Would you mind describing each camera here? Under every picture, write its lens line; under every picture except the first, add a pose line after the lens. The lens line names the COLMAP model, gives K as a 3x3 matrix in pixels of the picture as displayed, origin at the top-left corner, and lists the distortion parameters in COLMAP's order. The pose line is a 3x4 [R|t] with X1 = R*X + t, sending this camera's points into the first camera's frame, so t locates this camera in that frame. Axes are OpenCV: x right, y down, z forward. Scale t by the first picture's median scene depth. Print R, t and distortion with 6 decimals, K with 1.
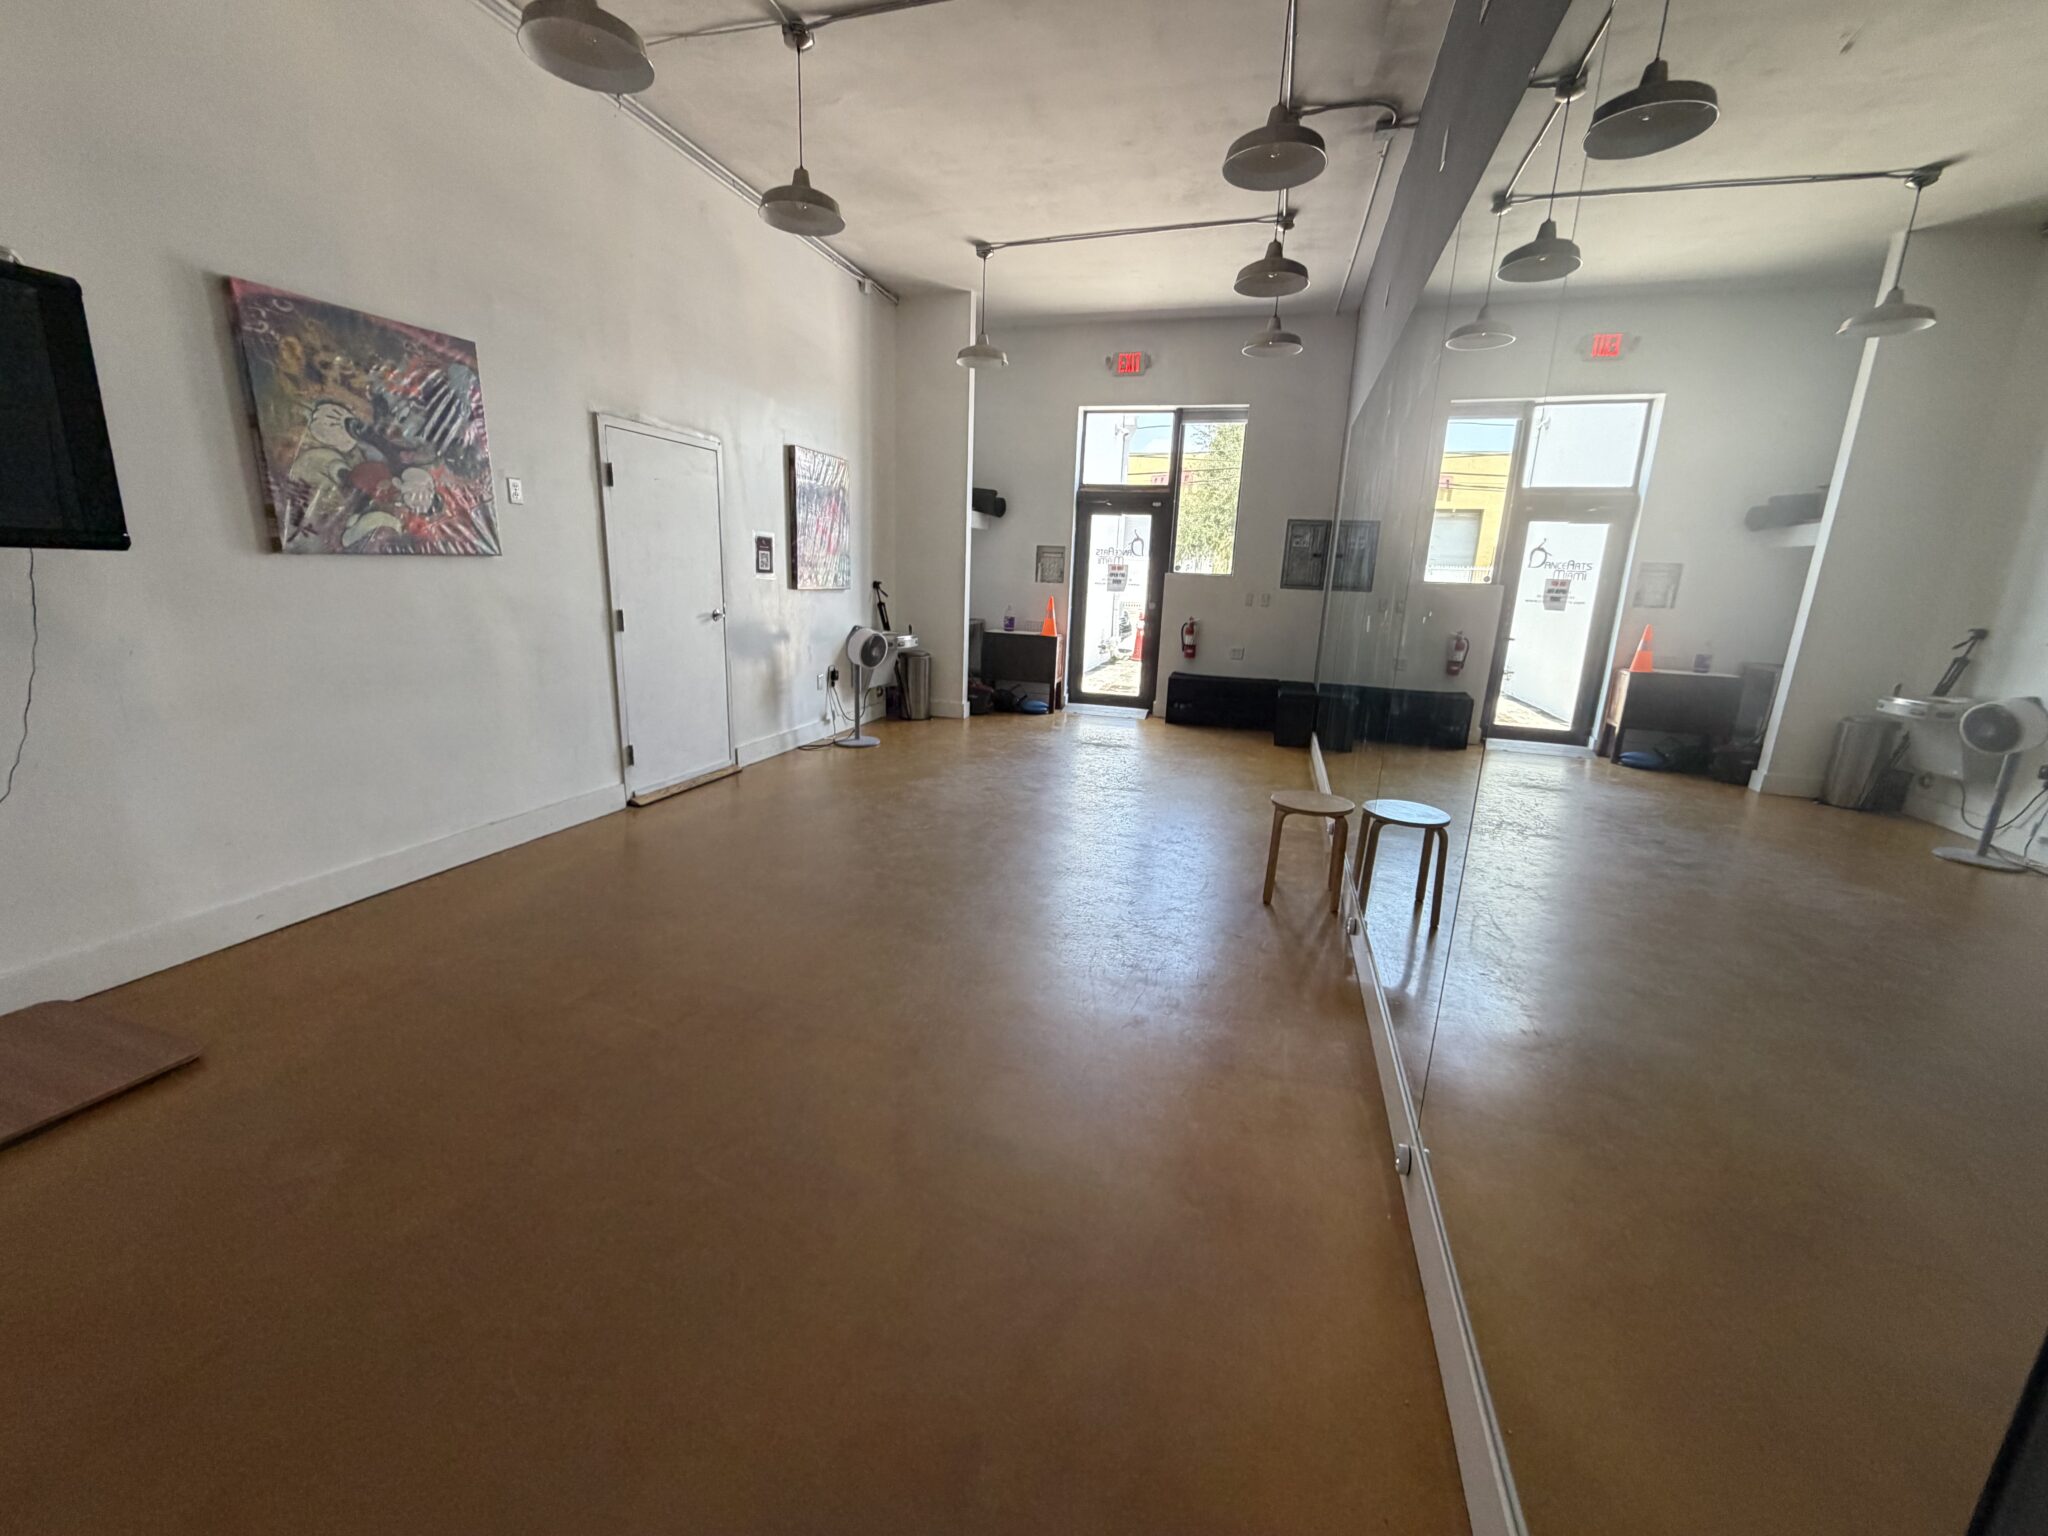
lens RADIAL K [[815.5, 0, 1013.4], [0, 815.5, 767.0], [0, 0, 1]] dist [-0.001012, -0.000037]
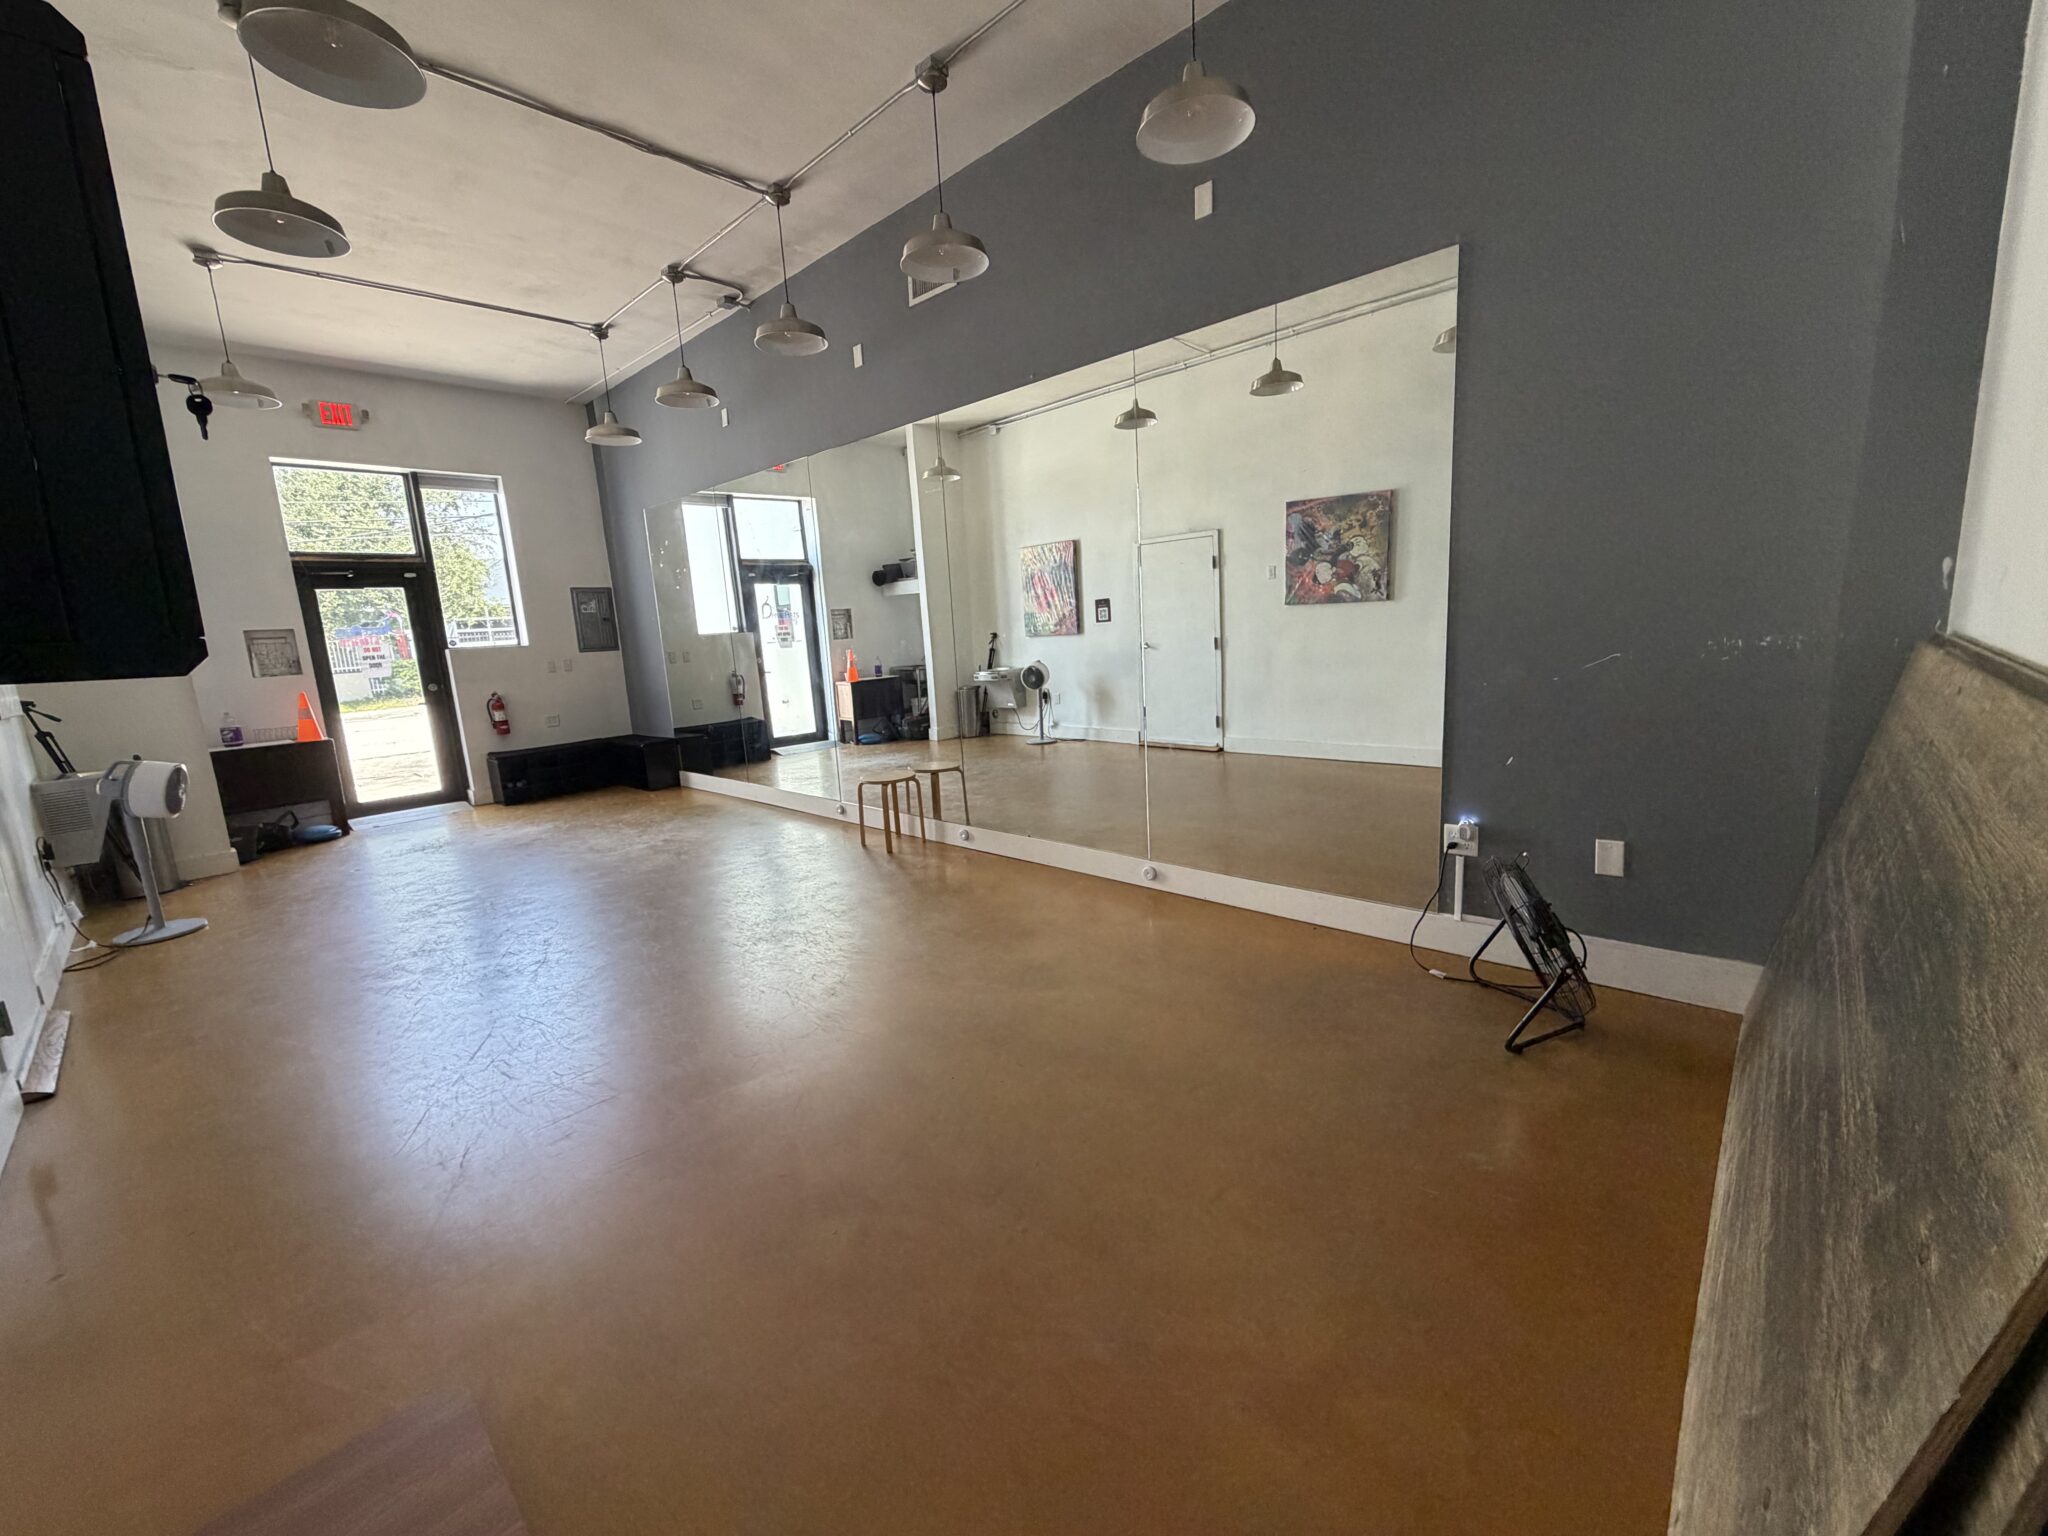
lens RADIAL K [[815.5, 0, 1013.4], [0, 815.5, 767.0], [0, 0, 1]] dist [-0.001012, -0.000037]
pose [[0.445094, -0.219350, 0.868203, -0.380340], [0.280719, 0.954843, 0.097325, -0.027071], [-0.850346, 0.200402, 0.486571, 0.055234]]
